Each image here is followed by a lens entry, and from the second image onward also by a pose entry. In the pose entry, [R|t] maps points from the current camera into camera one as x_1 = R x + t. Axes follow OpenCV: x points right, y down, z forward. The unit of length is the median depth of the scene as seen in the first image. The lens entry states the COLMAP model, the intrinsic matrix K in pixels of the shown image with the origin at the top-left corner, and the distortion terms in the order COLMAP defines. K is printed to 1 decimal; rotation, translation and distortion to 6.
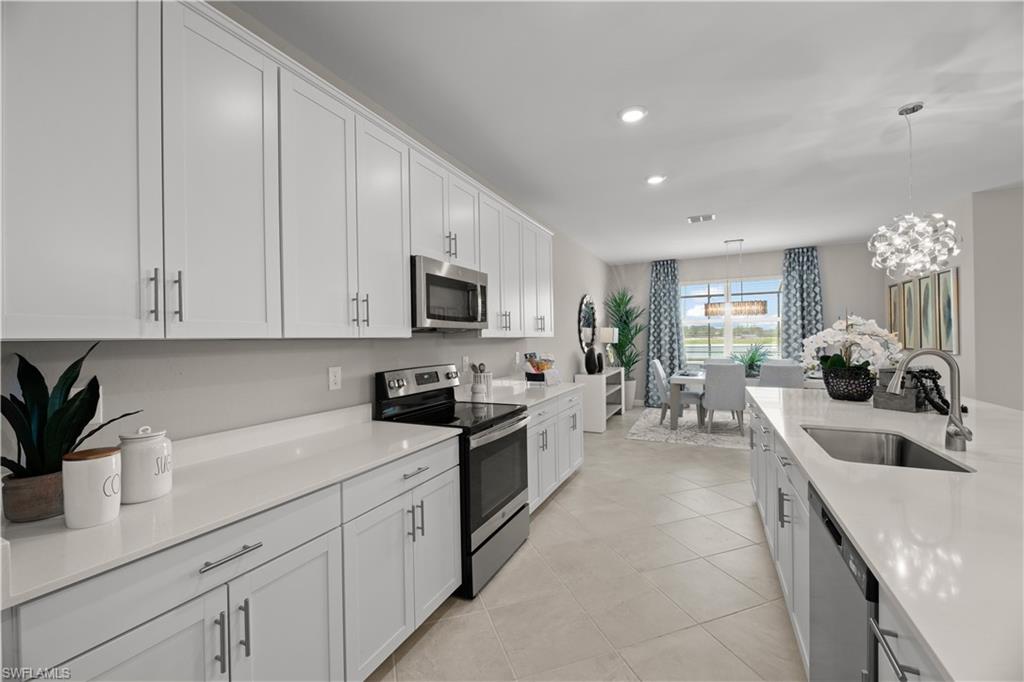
lens RADIAL K [[413.5, 0, 508.0], [0, 413.5, 340.1], [0, 0, 1]] dist [-0.001812, -0.002929]
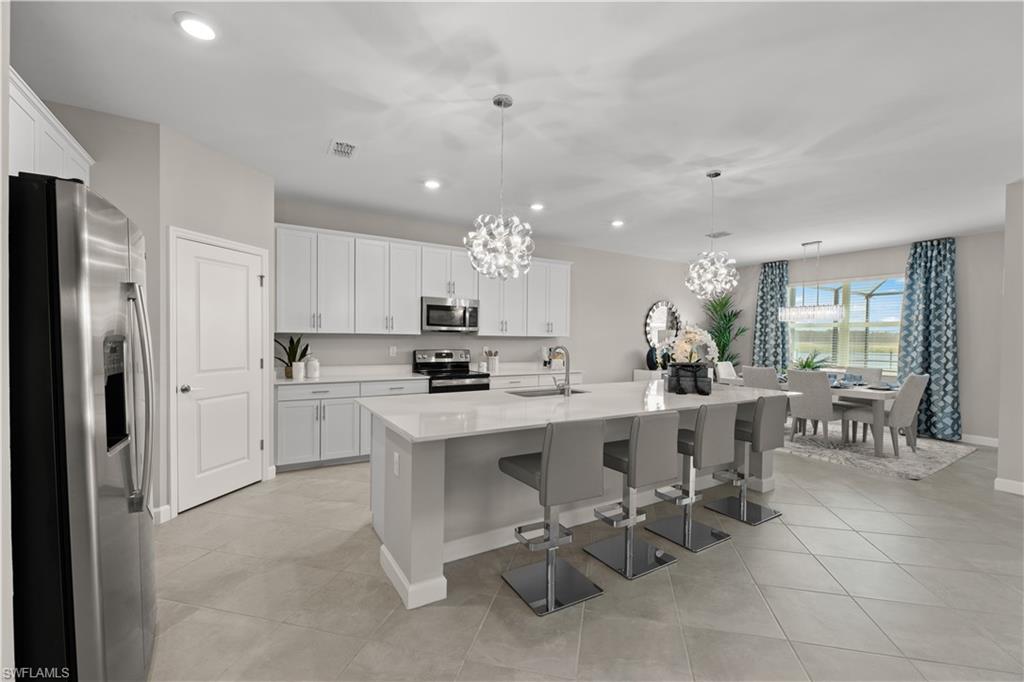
lens RADIAL K [[413.5, 0, 503.8], [0, 413.5, 341.8], [0, 0, 1]] dist [-0.001812, -0.002929]
pose [[0.841888, 0.029500, -0.538845, 0.417635], [-0.025457, 0.999564, 0.014949, -0.003476], [0.539051, 0.001132, 0.842272, -0.191667]]
